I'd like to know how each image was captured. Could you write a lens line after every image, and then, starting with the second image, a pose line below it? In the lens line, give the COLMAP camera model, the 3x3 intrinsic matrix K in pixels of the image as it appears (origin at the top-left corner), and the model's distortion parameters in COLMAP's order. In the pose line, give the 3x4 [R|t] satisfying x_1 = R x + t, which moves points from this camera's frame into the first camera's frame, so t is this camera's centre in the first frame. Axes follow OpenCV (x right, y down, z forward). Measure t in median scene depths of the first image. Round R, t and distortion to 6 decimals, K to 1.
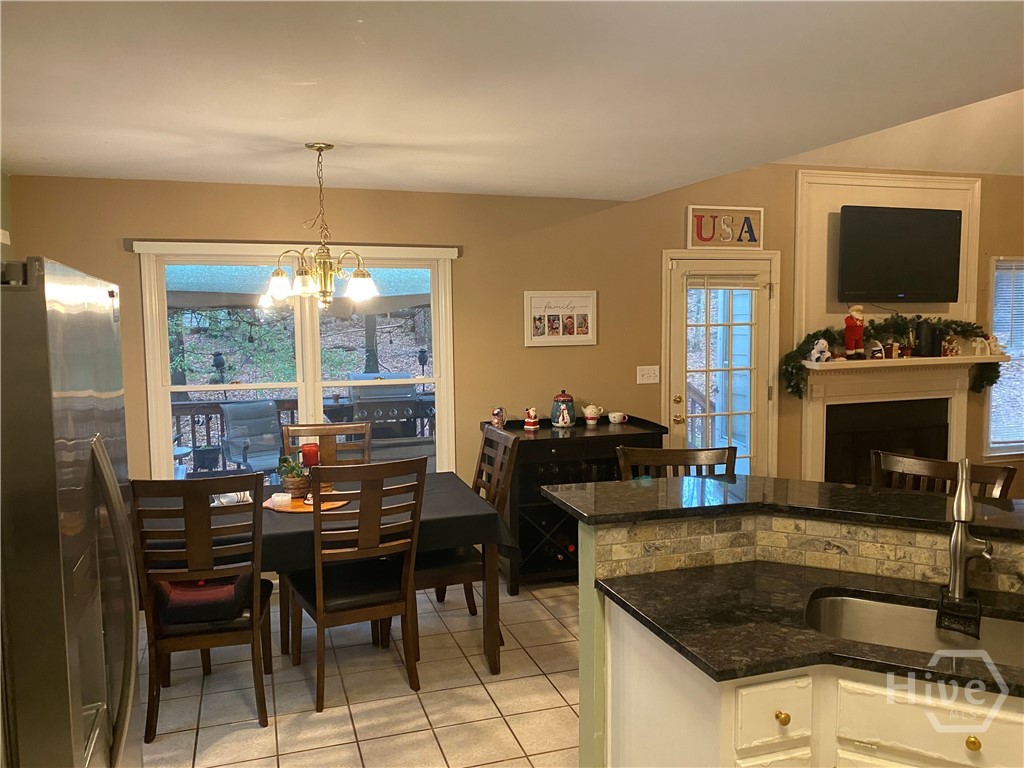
lens RADIAL K [[772.6, 0, 507.5], [0, 772.6, 386.8], [0, 0, 1]] dist [0.038305, -0.042806]
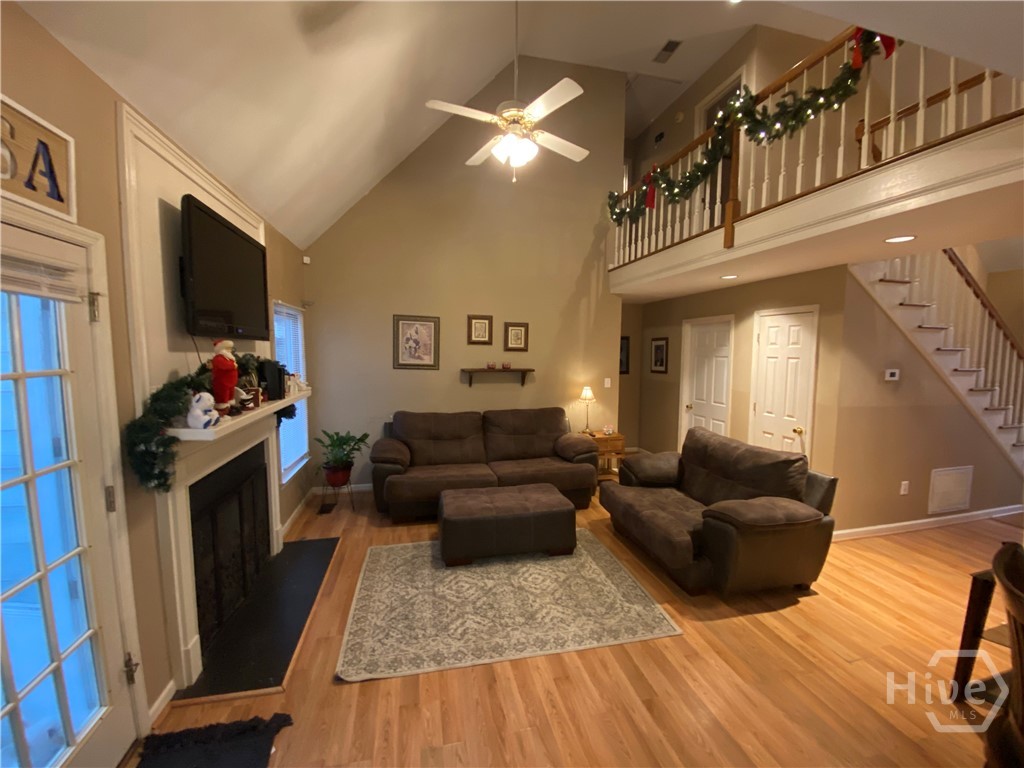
lens RADIAL K [[410.7, 0, 509.9], [0, 410.7, 383.6], [0, 0, 1]] dist [-0.003991, -0.010895]
pose [[0.082344, -0.067317, 0.994328, 0.091135], [0.084784, 0.994572, 0.060312, -0.067612], [-0.992991, 0.079337, 0.087604, 0.724217]]
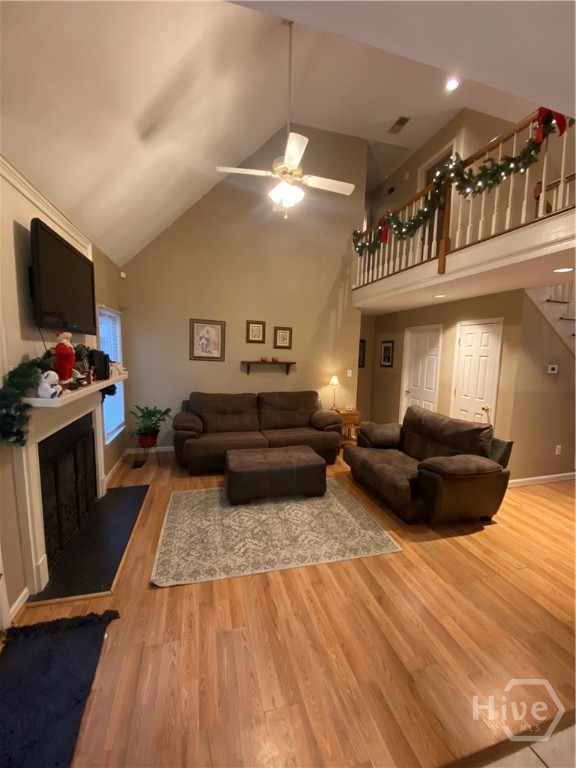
lens RADIAL K [[308.0, 0, 287.8], [0, 308.0, 384.1], [0, 0, 1]] dist [-0.003991, -0.010895]
pose [[0.038713, -0.094298, 0.994791, 0.083633], [0.068222, 0.993464, 0.091517, -0.059988], [-0.996919, 0.064324, 0.044893, 0.735040]]
